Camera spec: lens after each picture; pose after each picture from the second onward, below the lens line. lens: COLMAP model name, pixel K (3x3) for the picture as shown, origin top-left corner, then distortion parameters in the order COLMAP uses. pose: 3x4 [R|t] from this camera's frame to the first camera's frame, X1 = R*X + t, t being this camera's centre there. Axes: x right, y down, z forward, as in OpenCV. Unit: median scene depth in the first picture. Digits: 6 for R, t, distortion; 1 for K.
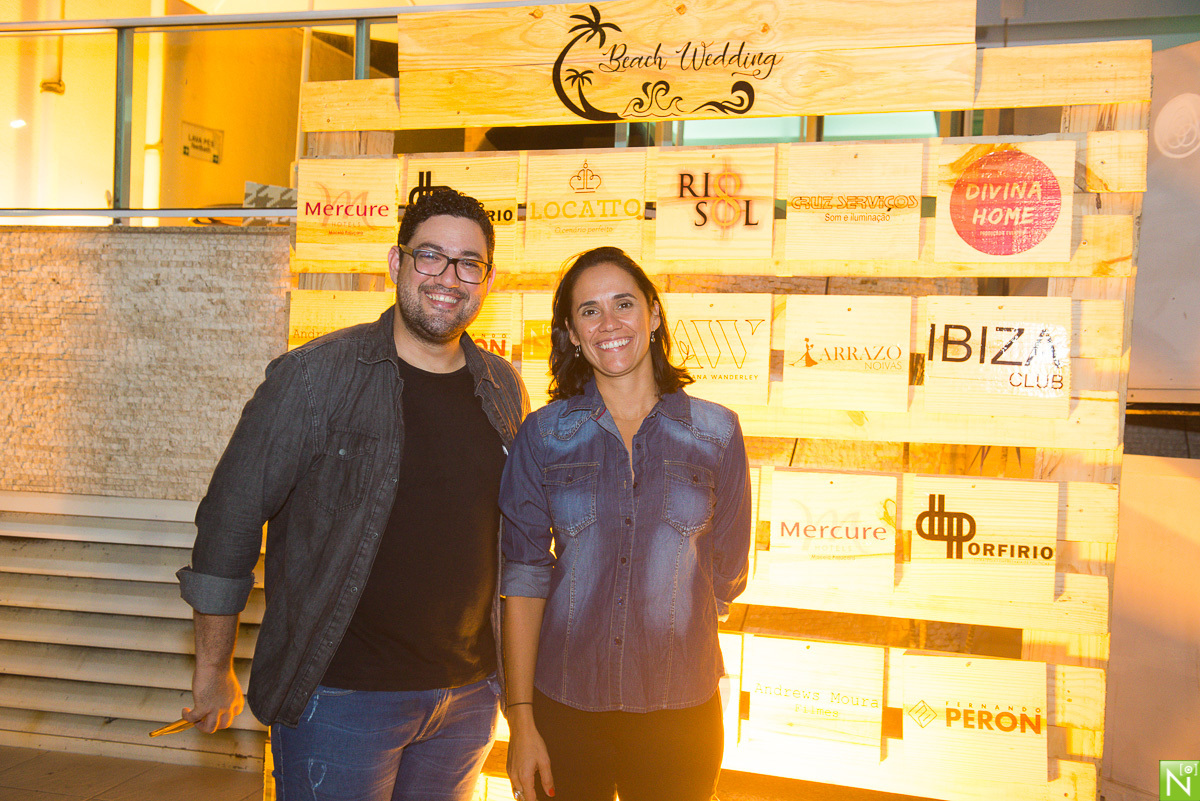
lens RADIAL K [[1322.1, 0, 600.0], [0, 1322.1, 400.5], [0, 0, 1]] dist [0.074046, 0.015180]
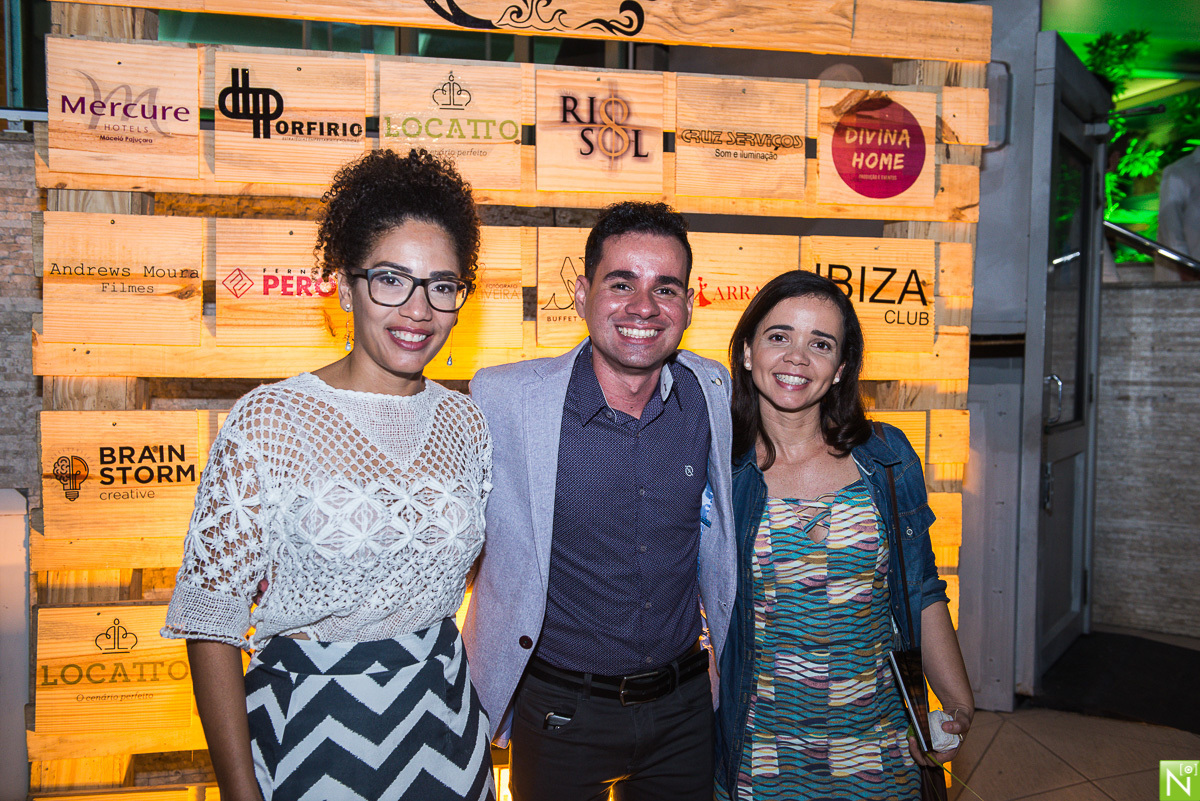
lens RADIAL K [[1177.8, 0, 600.0], [0, 1177.8, 400.5], [0, 0, 1]] dist [0.038248, -0.002997]
pose [[0.866209, -0.050352, 0.497139, -0.333202], [0.020616, 0.997664, 0.065127, -0.014116], [-0.499257, -0.046165, 0.865223, 0.273729]]
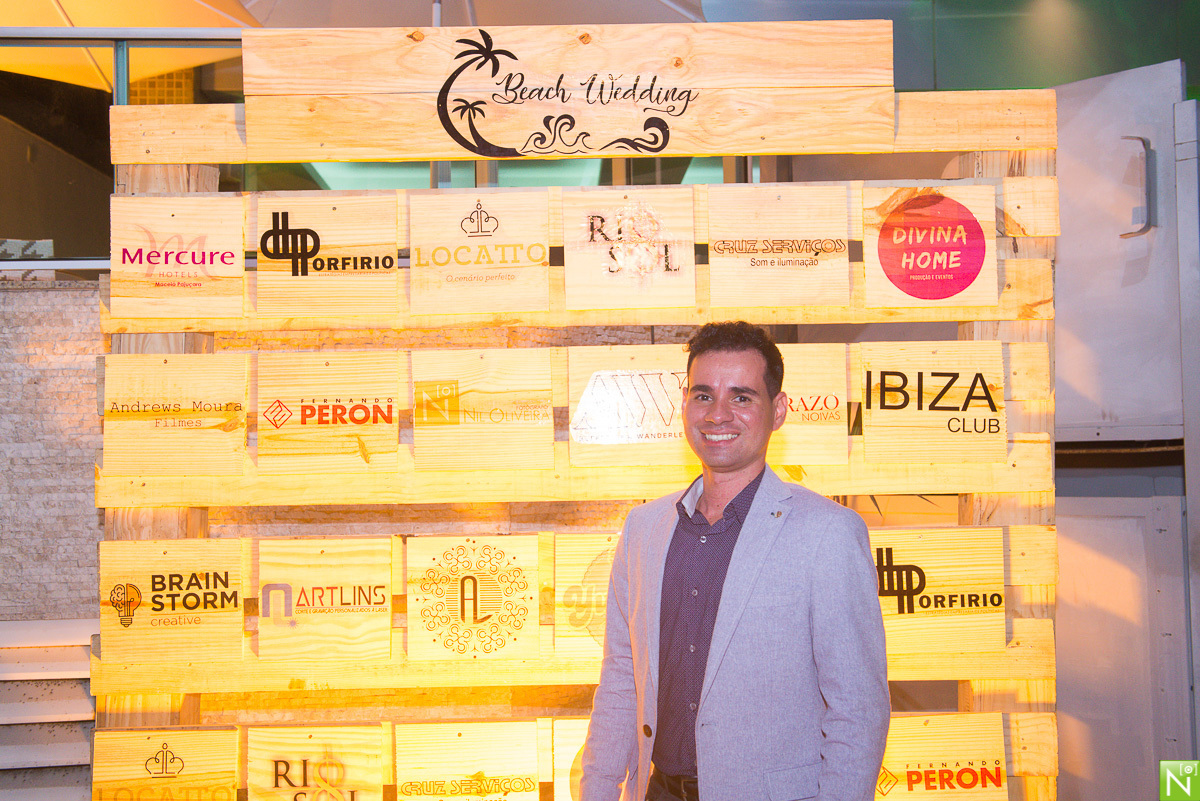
lens RADIAL K [[1316.3, 0, 600.0], [0, 1316.3, 400.5], [0, 0, 1]] dist [0.055260, 0.005303]
pose [[0.949115, -0.035851, 0.312882, -0.221821], [0.050602, 0.997951, -0.039148, -0.008183], [-0.310837, 0.052989, 0.948985, 0.143045]]
